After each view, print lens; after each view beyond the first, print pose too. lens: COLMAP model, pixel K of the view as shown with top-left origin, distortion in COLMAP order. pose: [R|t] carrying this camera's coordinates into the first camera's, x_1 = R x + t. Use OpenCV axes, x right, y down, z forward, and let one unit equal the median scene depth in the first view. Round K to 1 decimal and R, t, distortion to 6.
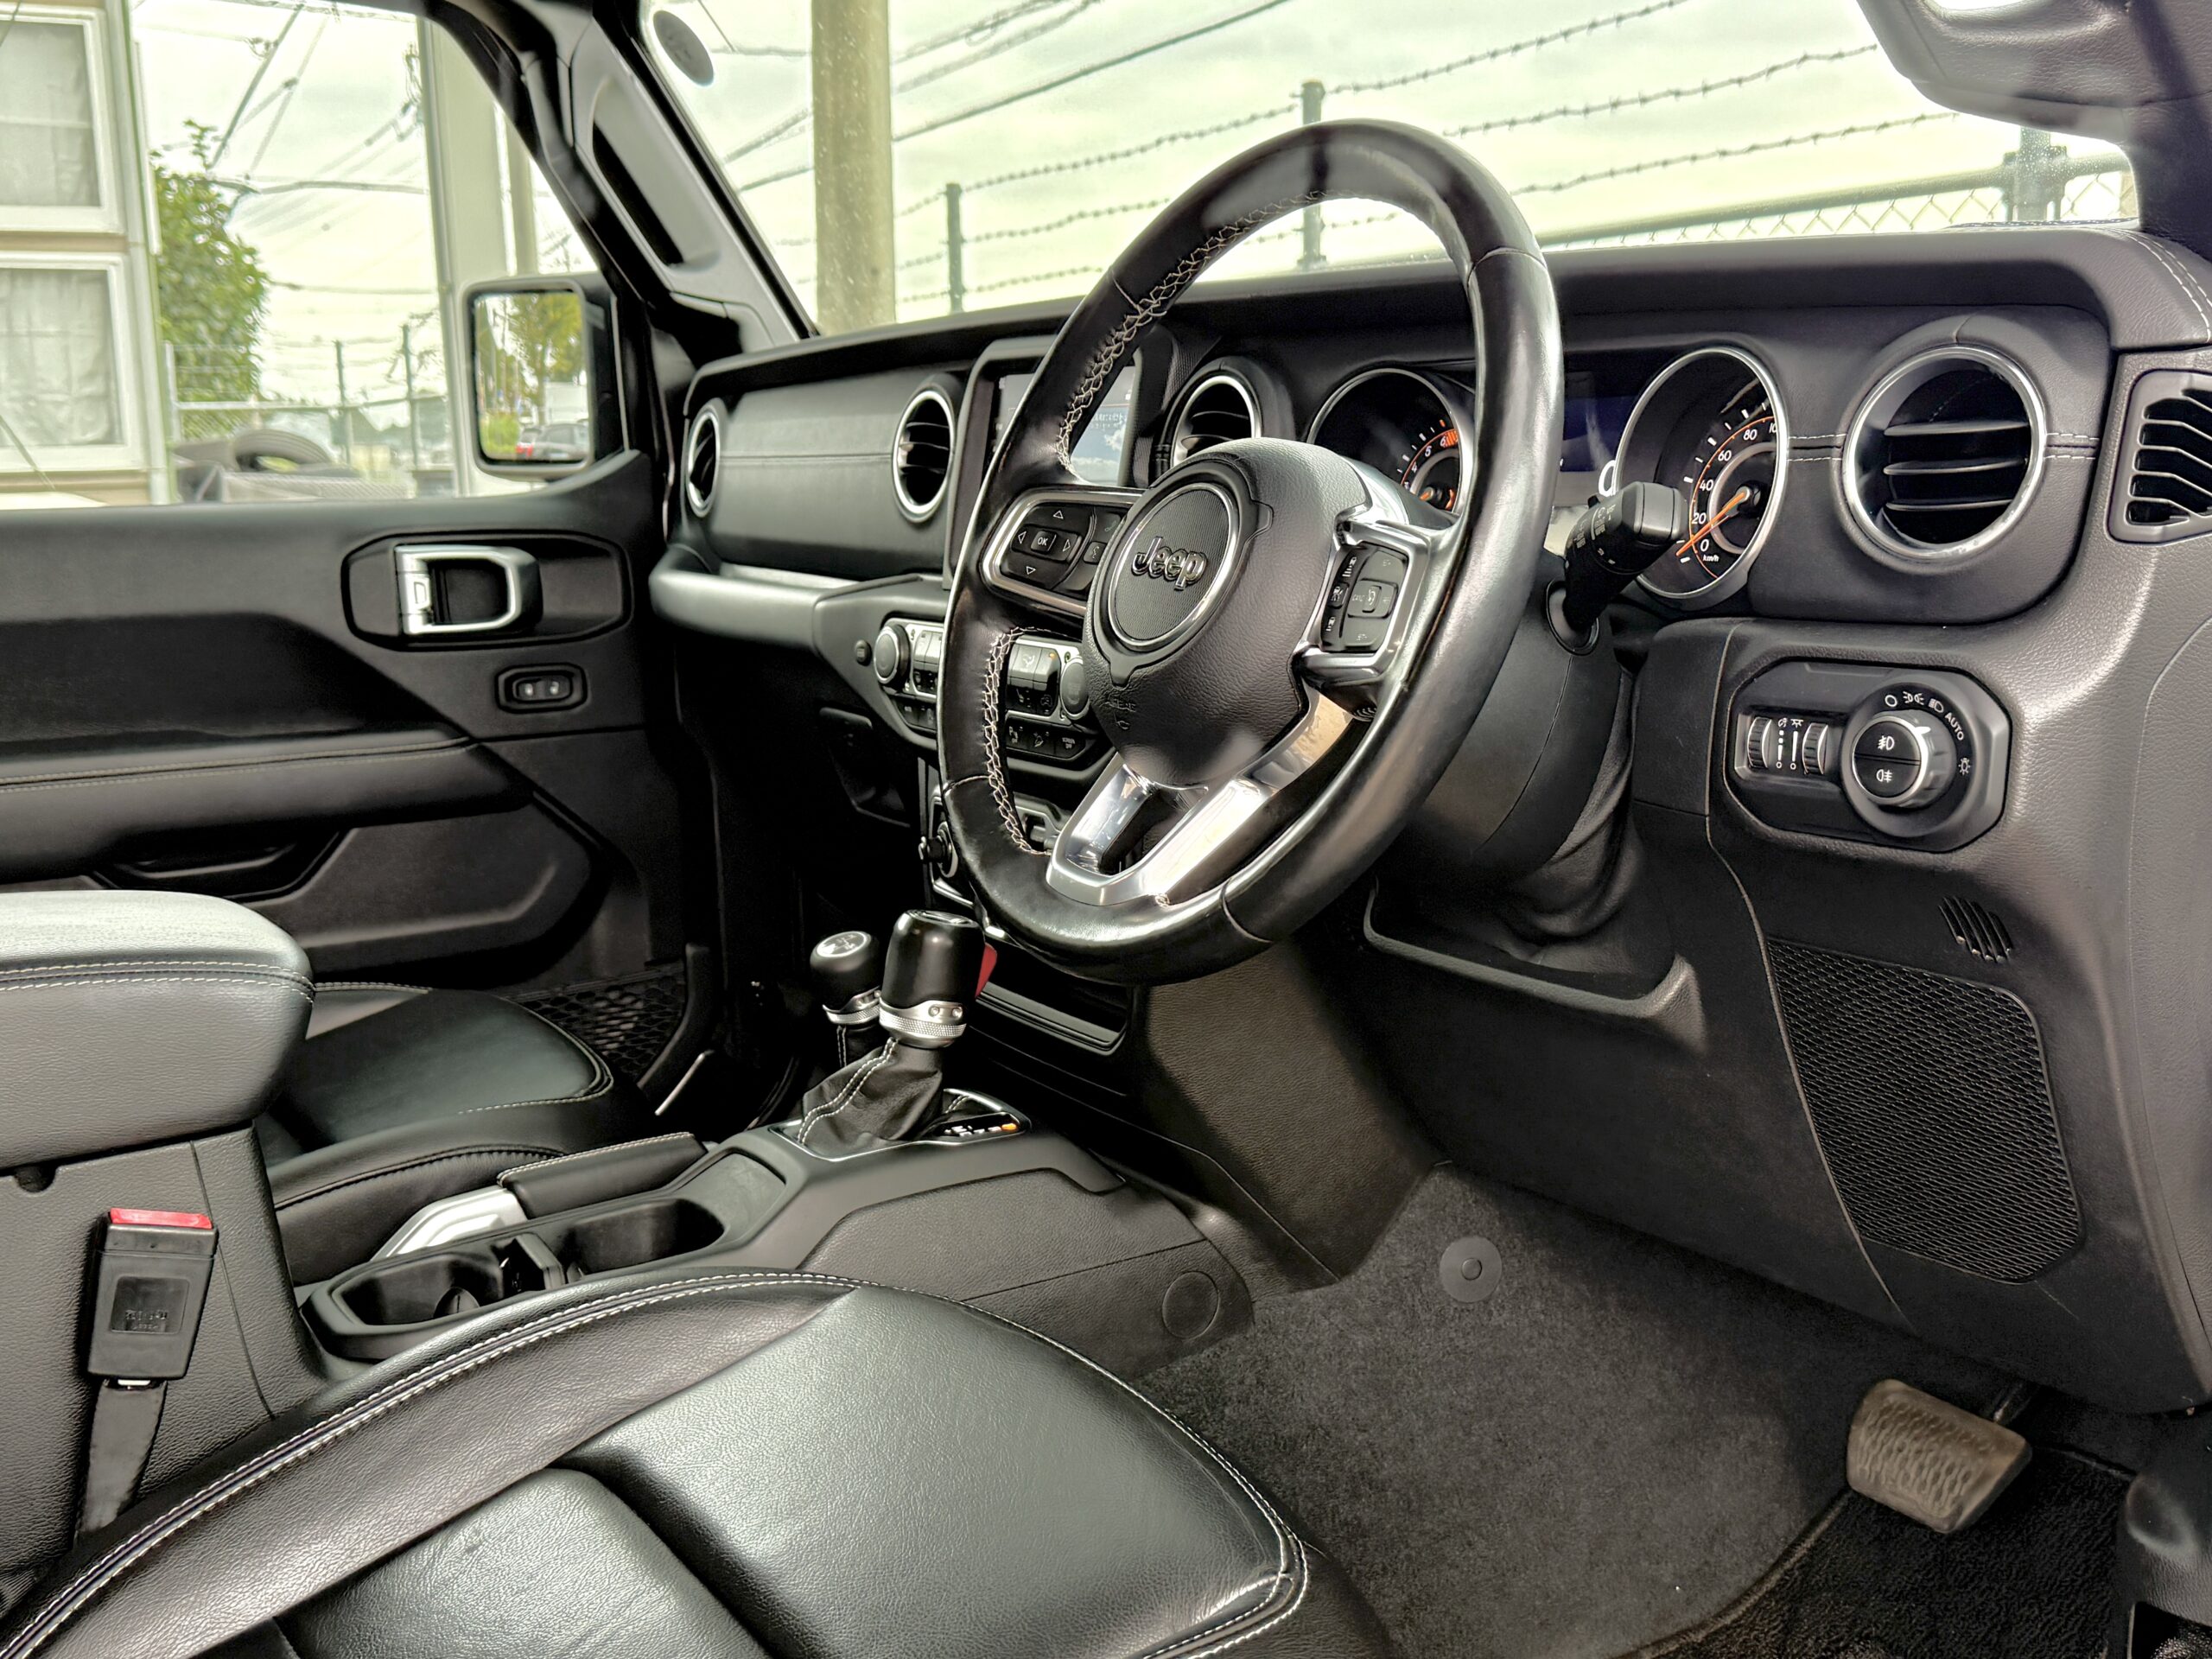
lens RADIAL K [[2106.1, 0, 1106.0], [0, 2106.1, 829.5], [0, 0, 1]] dist [0.079770, -0.009602]
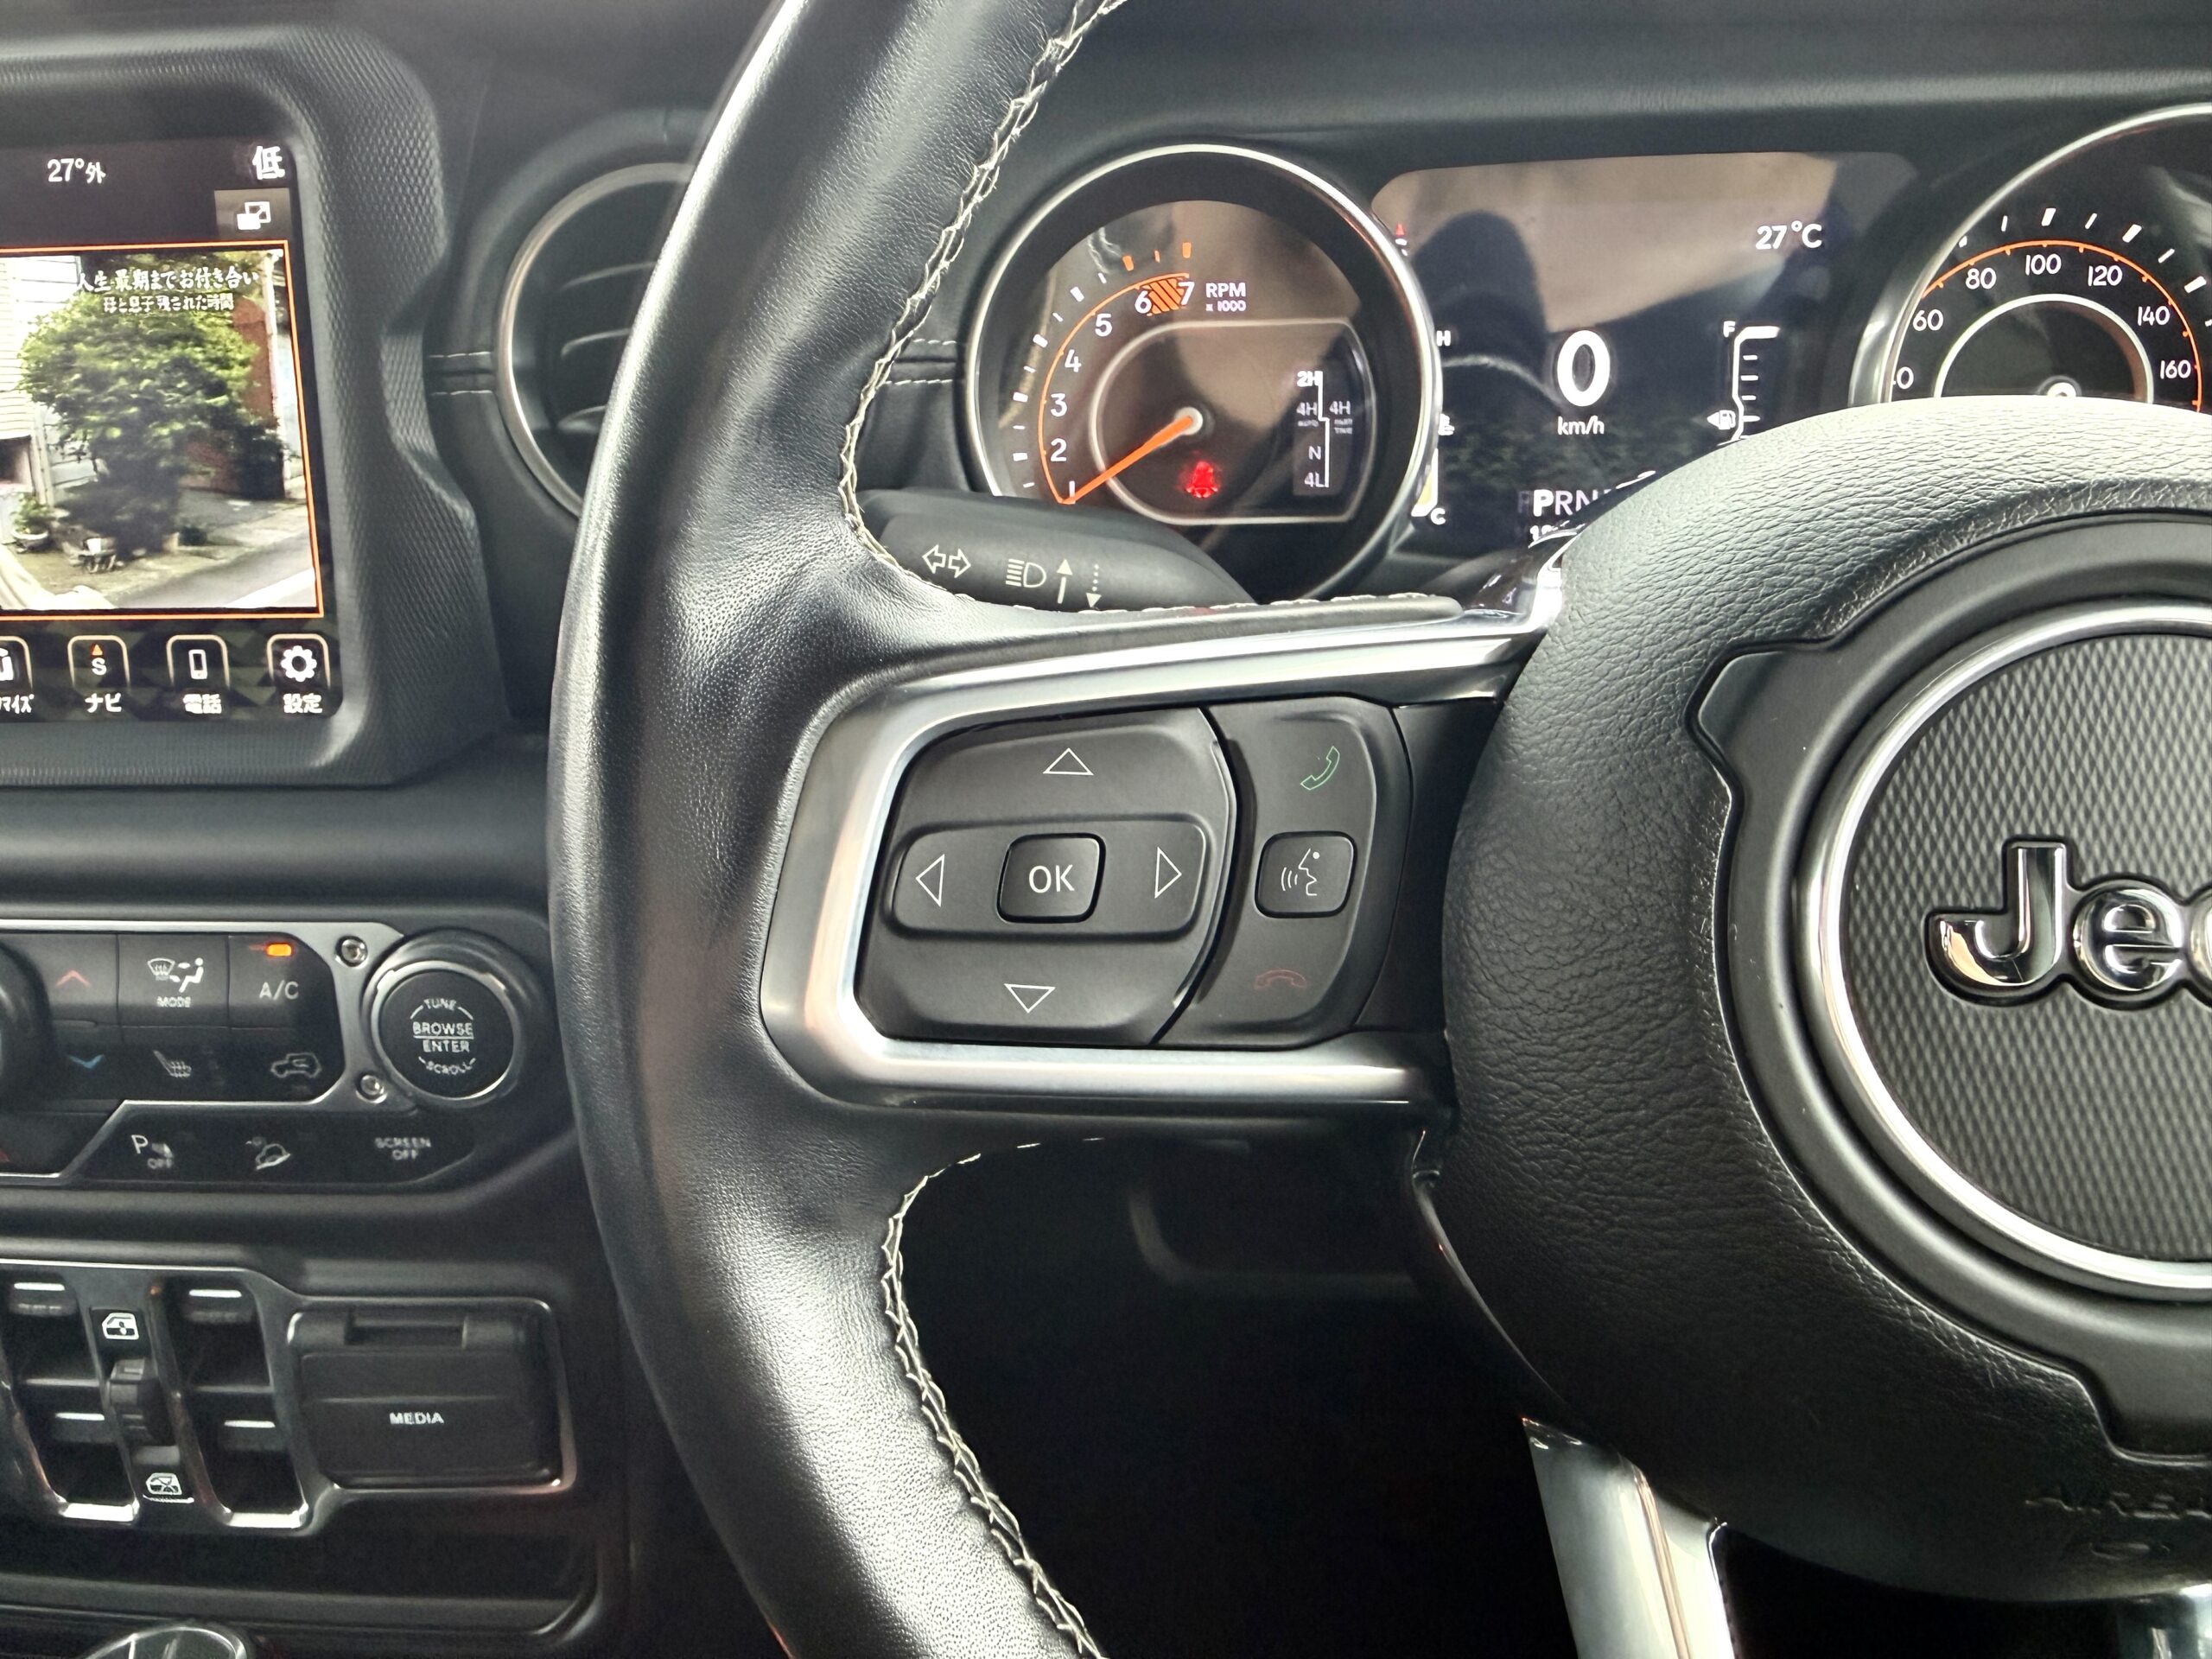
lens RADIAL K [[1559.5, 0, 1012.2], [0, 1559.5, 820.2], [0, 0, 1]] dist [-0.002237, 0.003507]
pose [[0.614249, -0.319840, 0.721388, -0.199986], [0.167847, 0.946213, 0.276601, -0.231371], [-0.771054, -0.048819, 0.634895, 1.048209]]
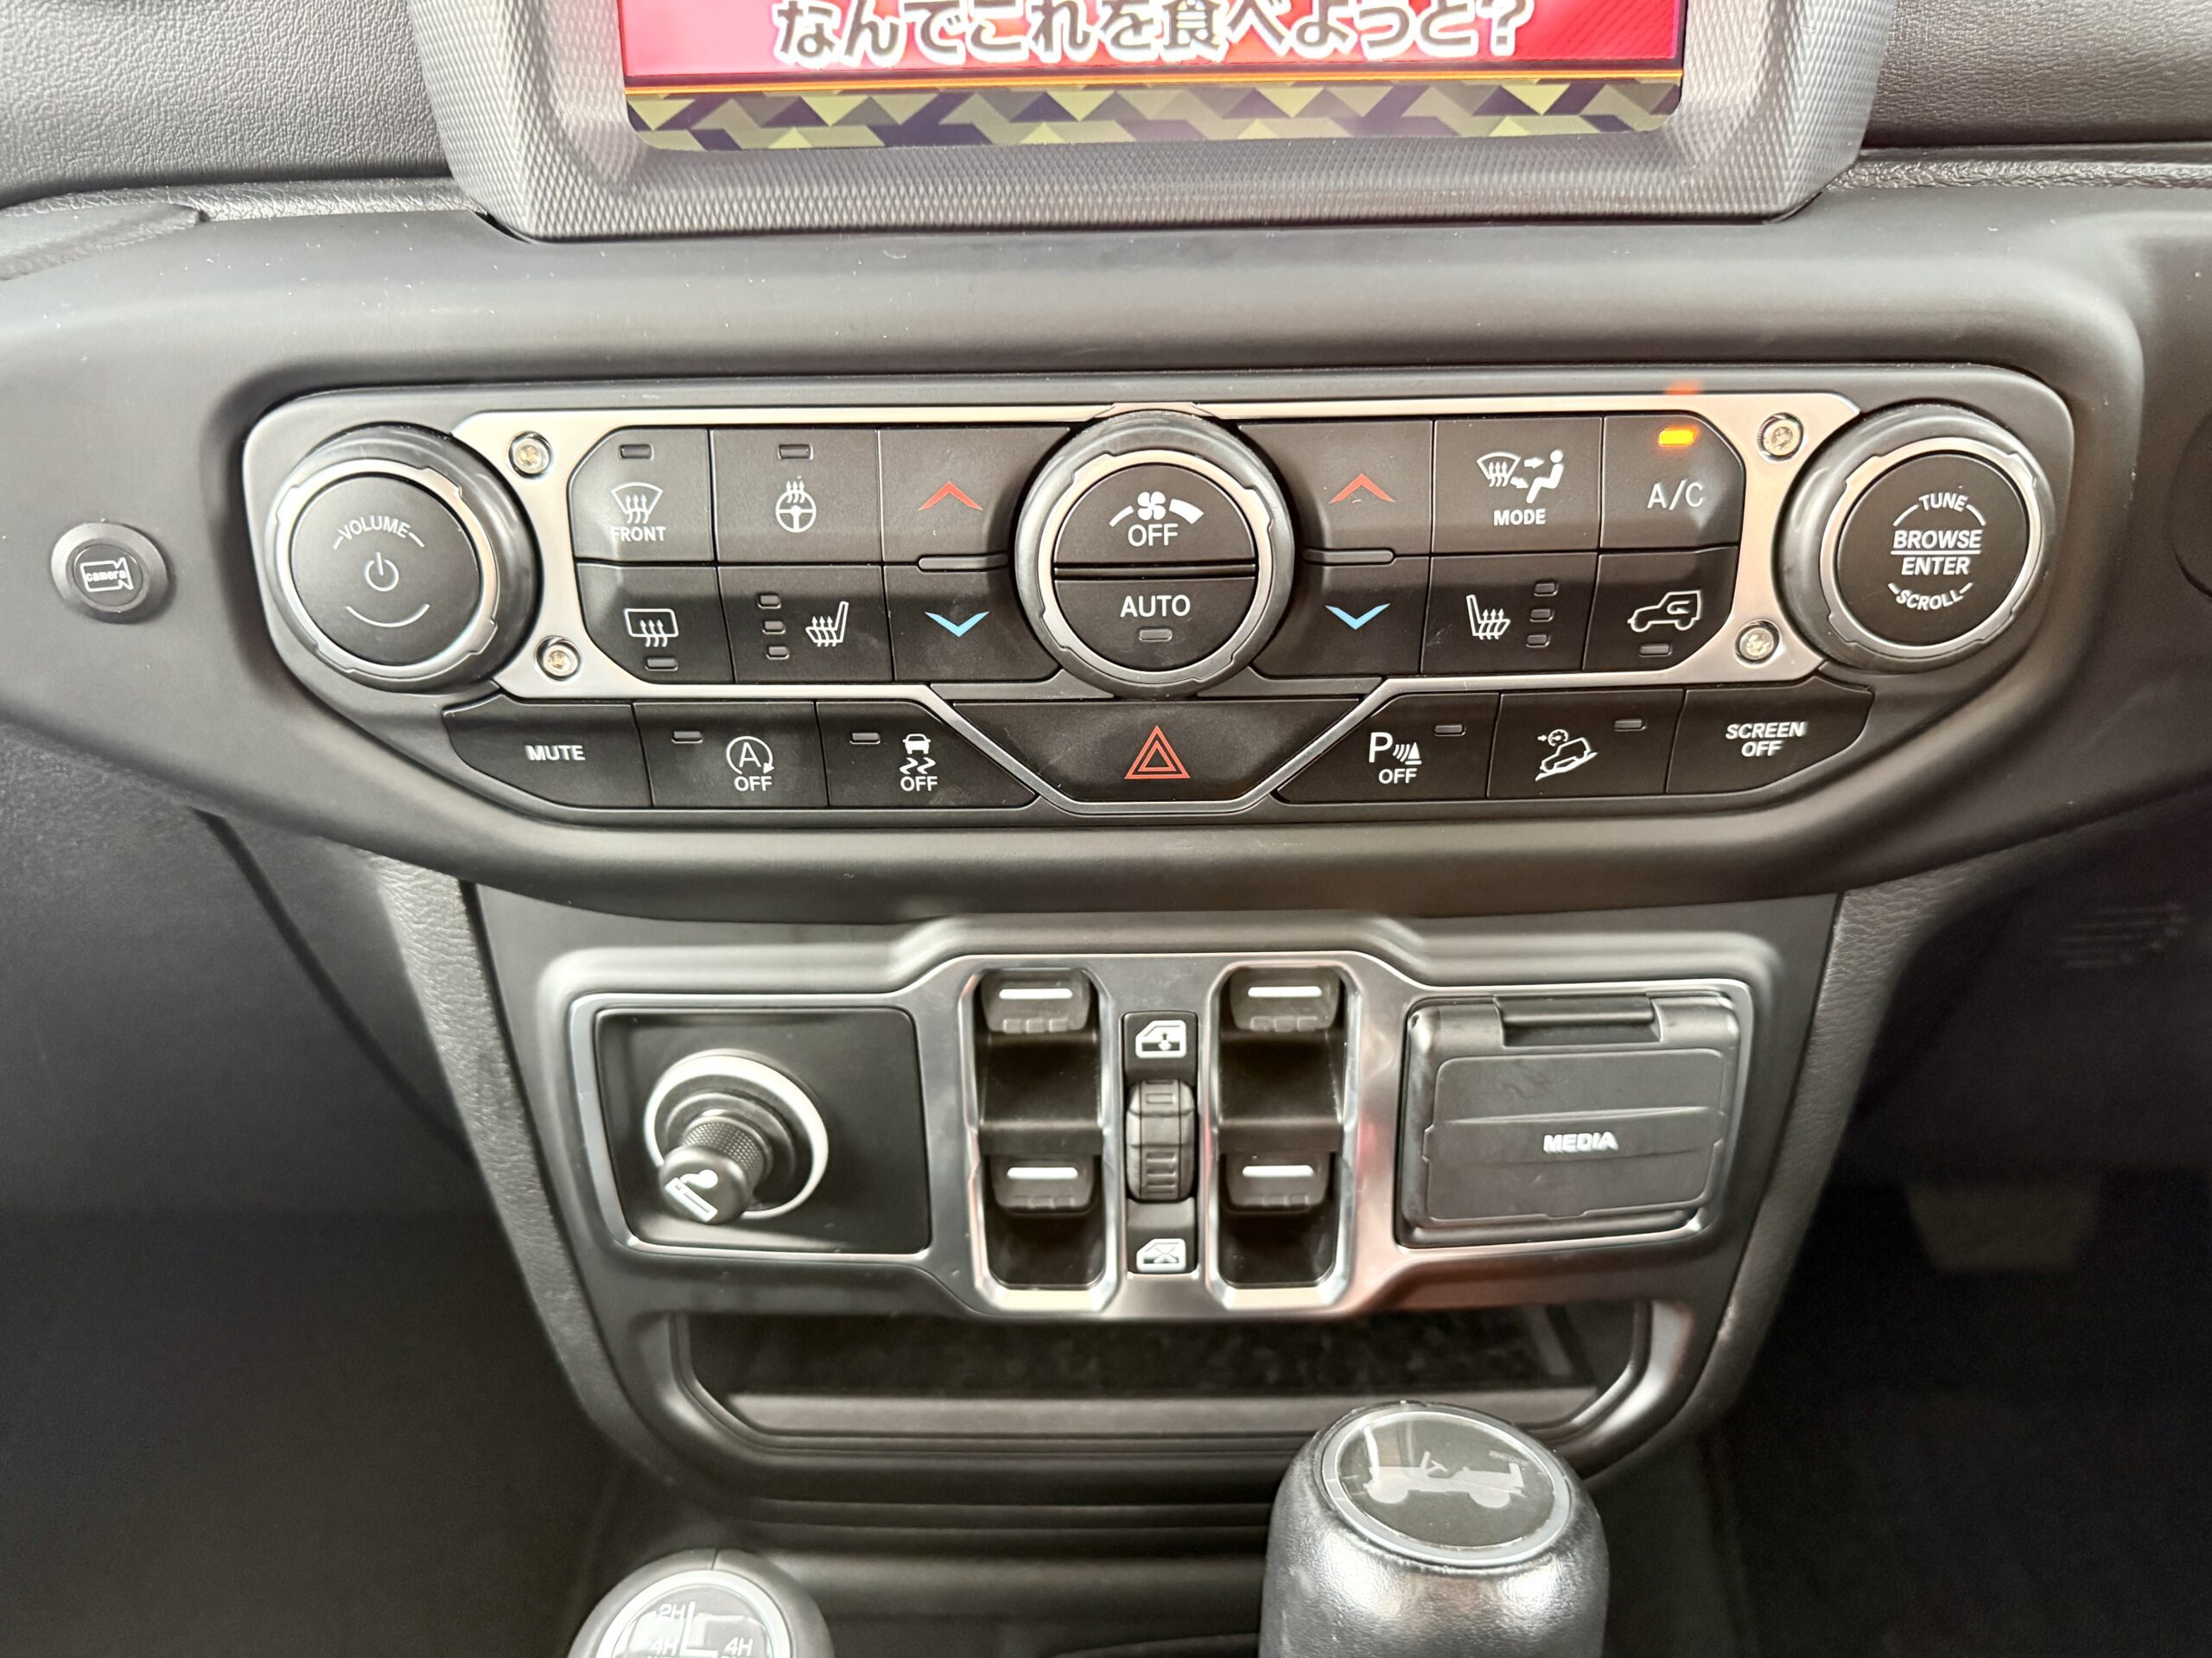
lens RADIAL K [[1579.2, 0, 1106.0], [0, 1579.2, 829.0], [0, 0, 1]] dist [0.127263, -0.368184]
pose [[0.547504, -0.388024, 0.741402, -0.330495], [0.163516, 0.918523, 0.359970, -0.174684], [-0.820672, -0.075854, 0.566343, 1.365511]]
